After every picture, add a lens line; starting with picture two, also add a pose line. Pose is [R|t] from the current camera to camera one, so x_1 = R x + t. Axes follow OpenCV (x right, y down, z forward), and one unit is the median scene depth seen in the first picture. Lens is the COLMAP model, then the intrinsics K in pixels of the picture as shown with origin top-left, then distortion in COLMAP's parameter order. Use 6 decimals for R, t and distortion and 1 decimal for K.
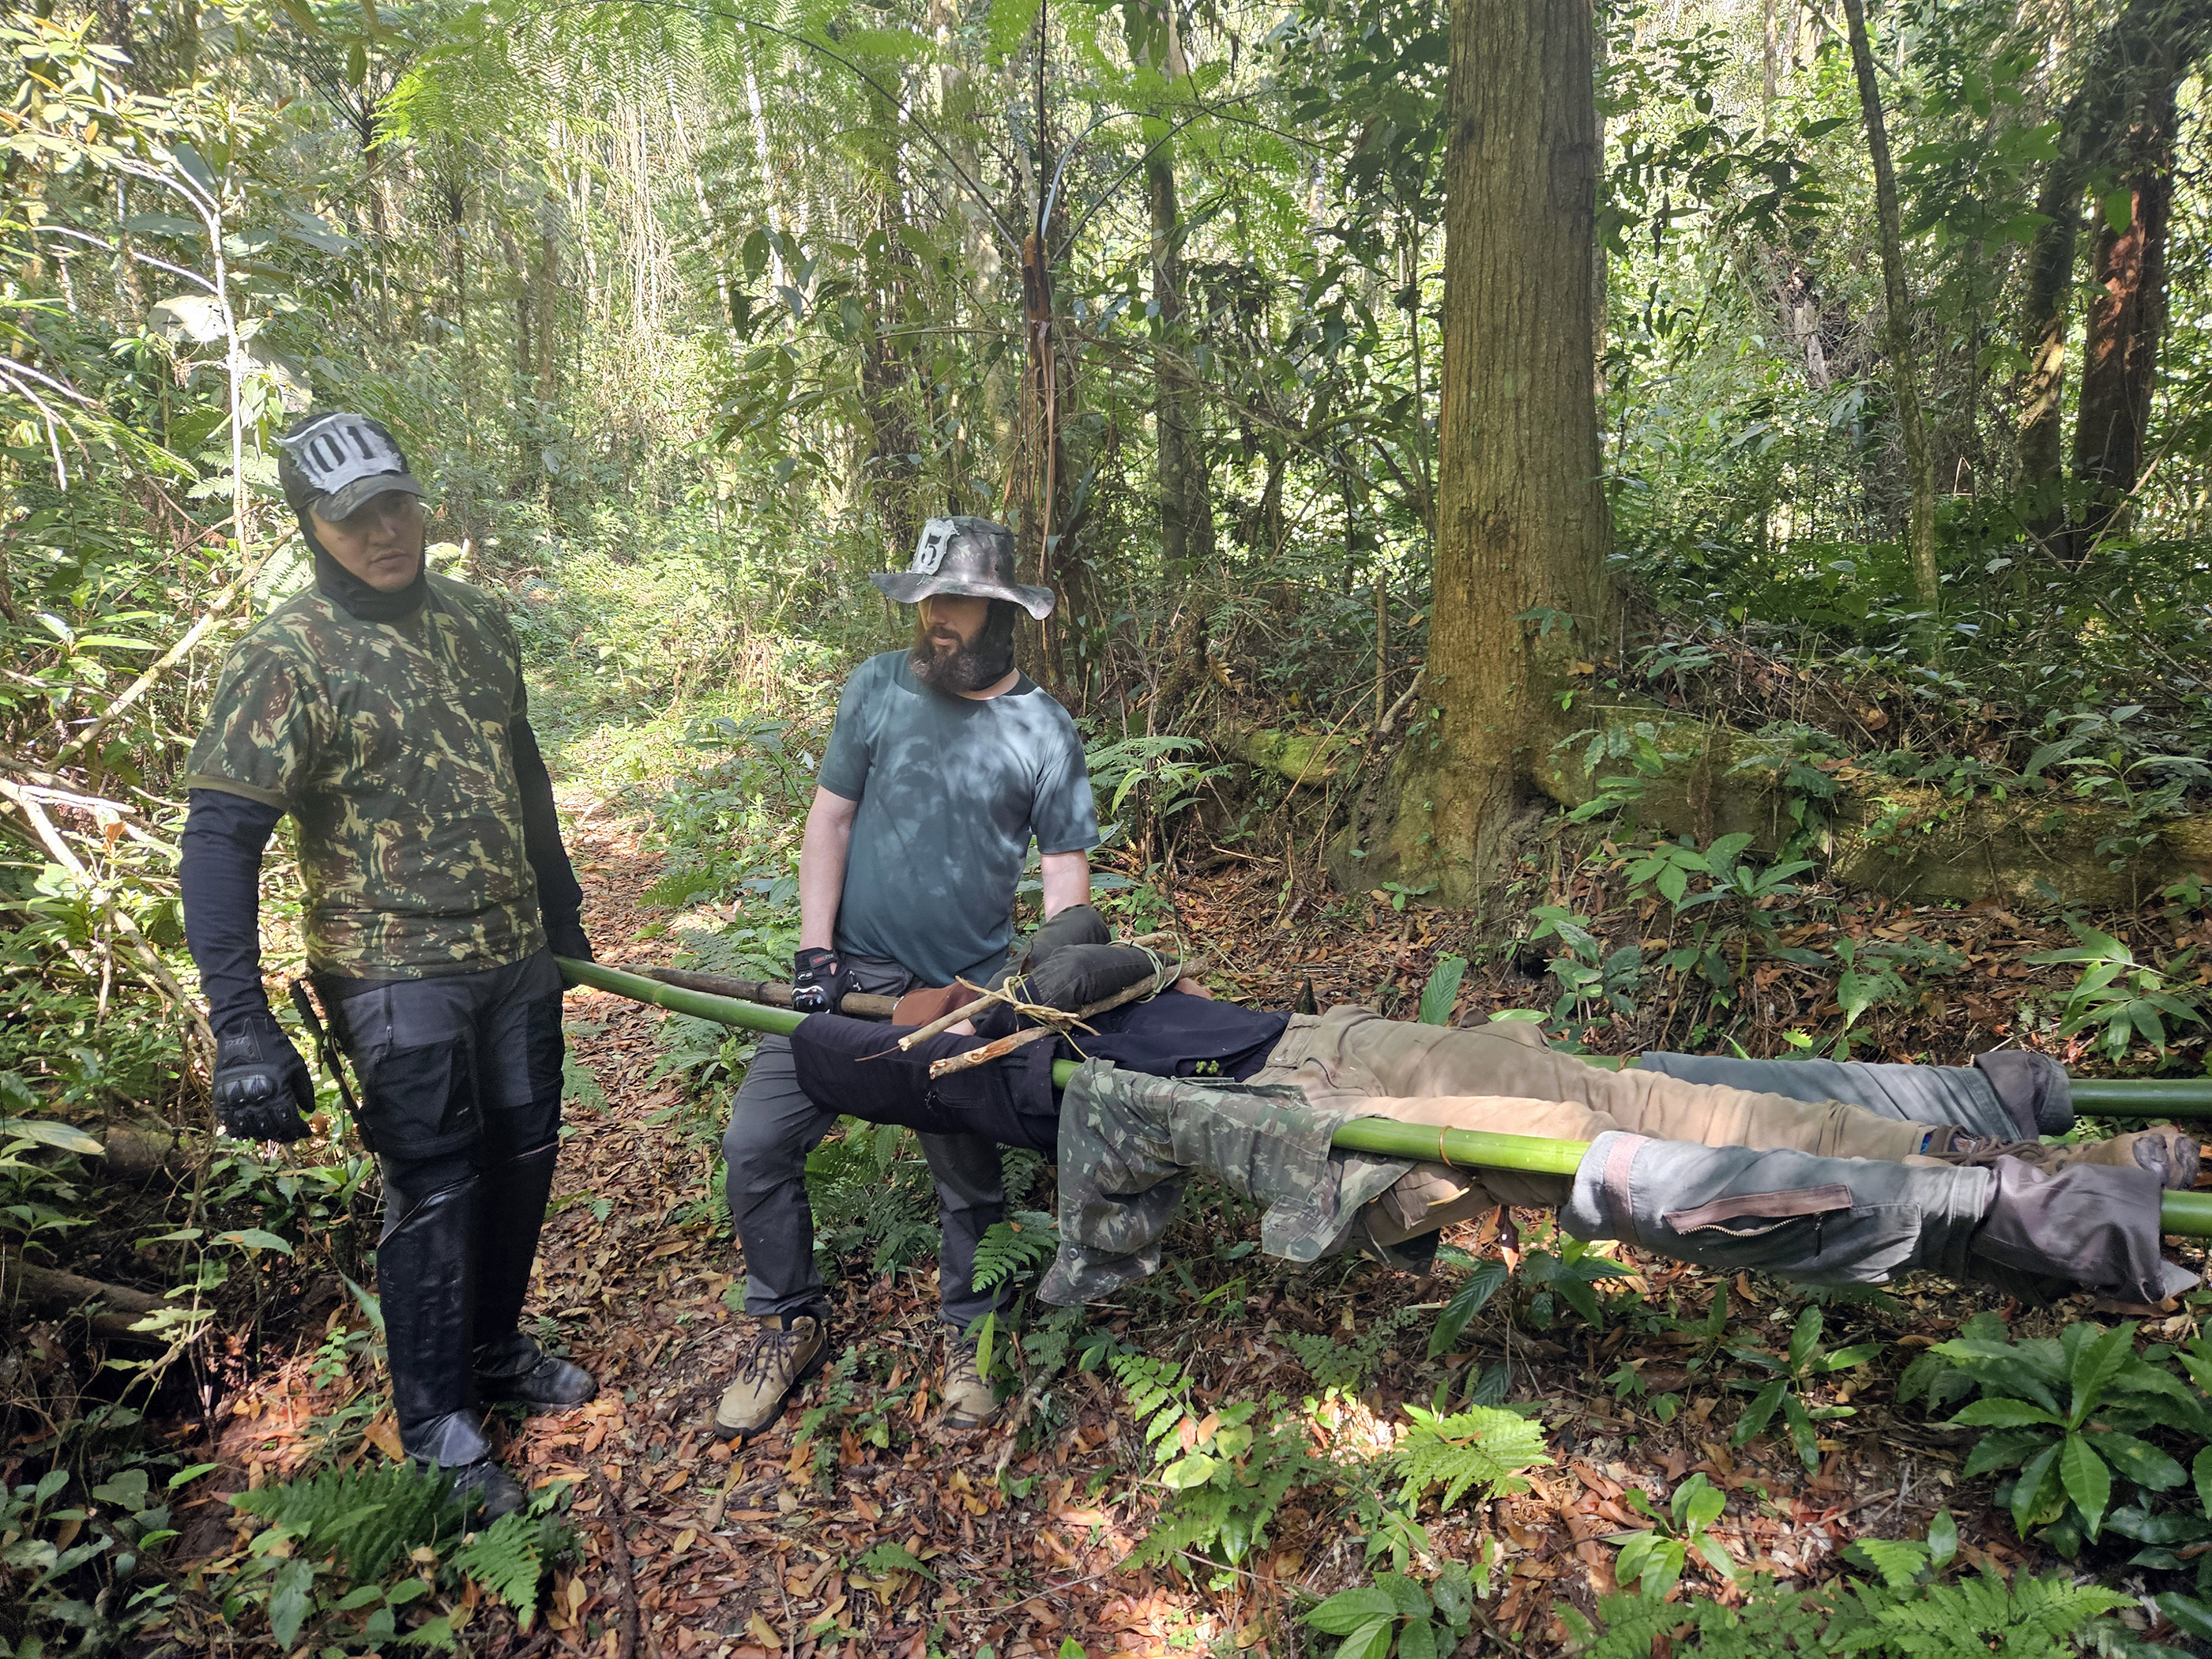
lens RADIAL K [[1461.9, 0, 1085.2], [0, 1461.9, 831.2], [0, 0, 1]] dist [0.067860, -0.049813]
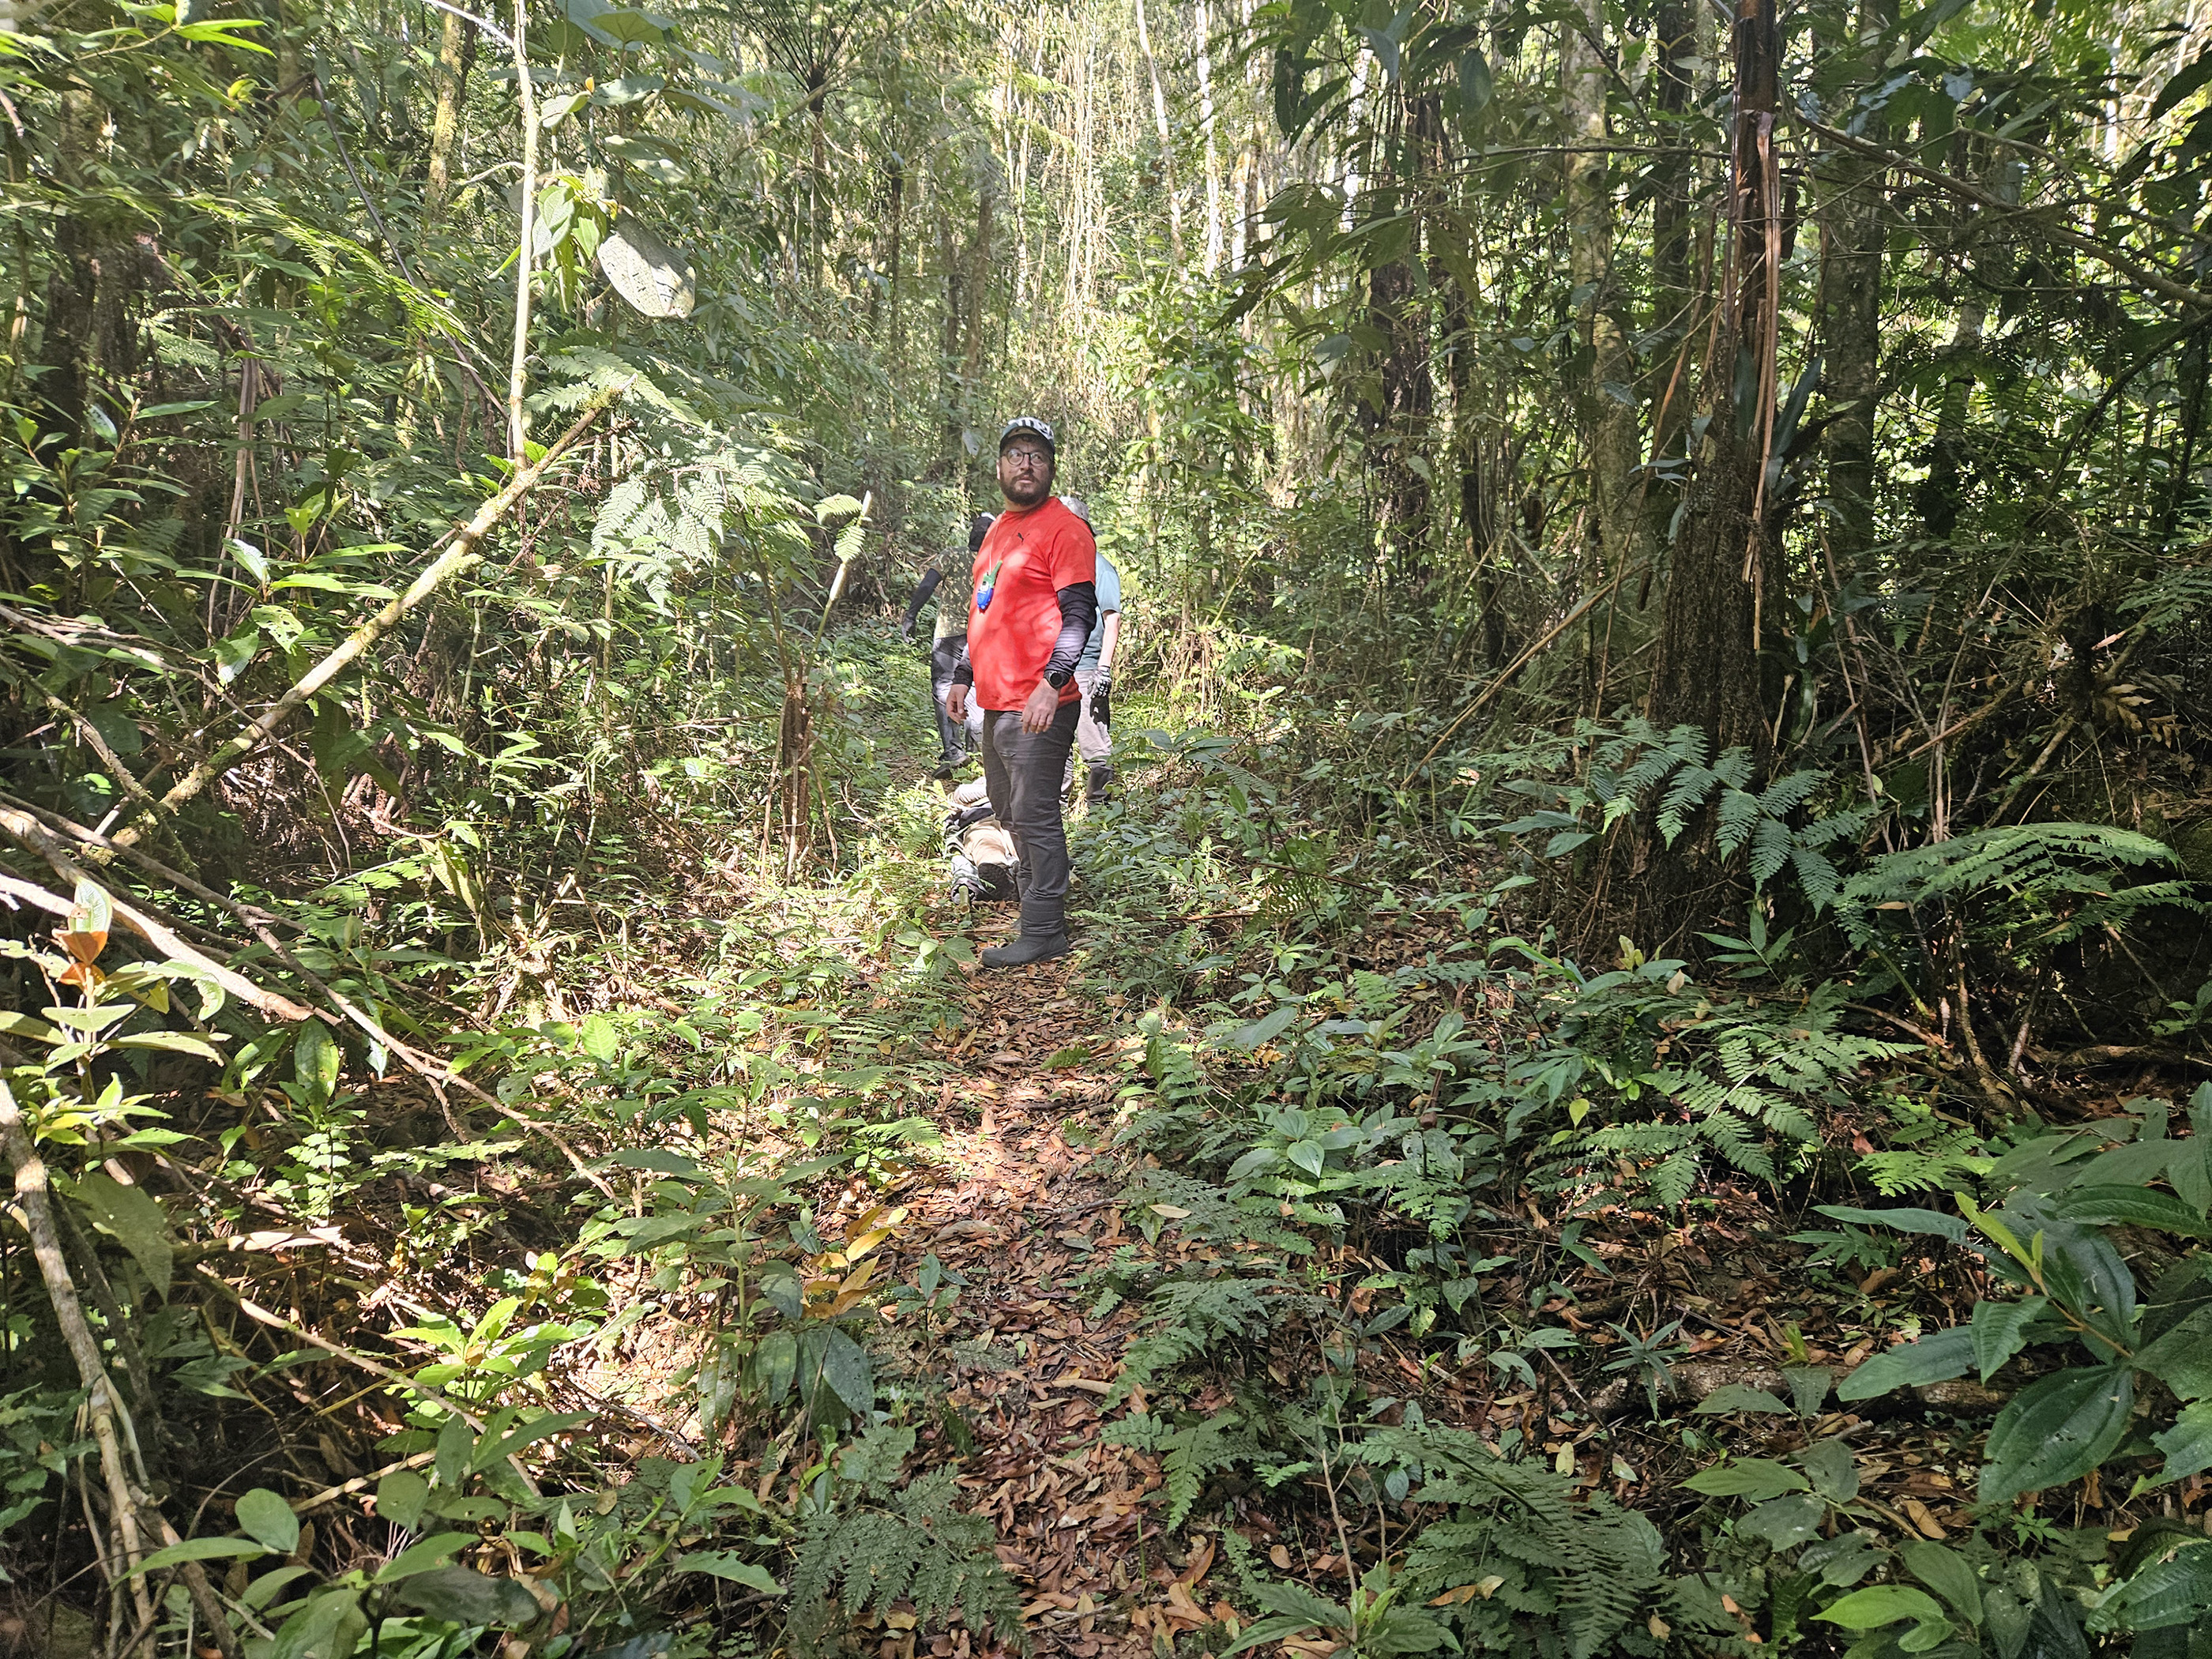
lens RADIAL K [[1461.9, 0, 1085.2], [0, 1461.9, 831.2], [0, 0, 1]] dist [0.067860, -0.049813]
pose [[0.966372, 0.067297, -0.248187, -0.097829], [-0.068599, 0.997639, 0.003410, -0.026214], [0.247831, 0.013730, 0.968706, 0.268402]]
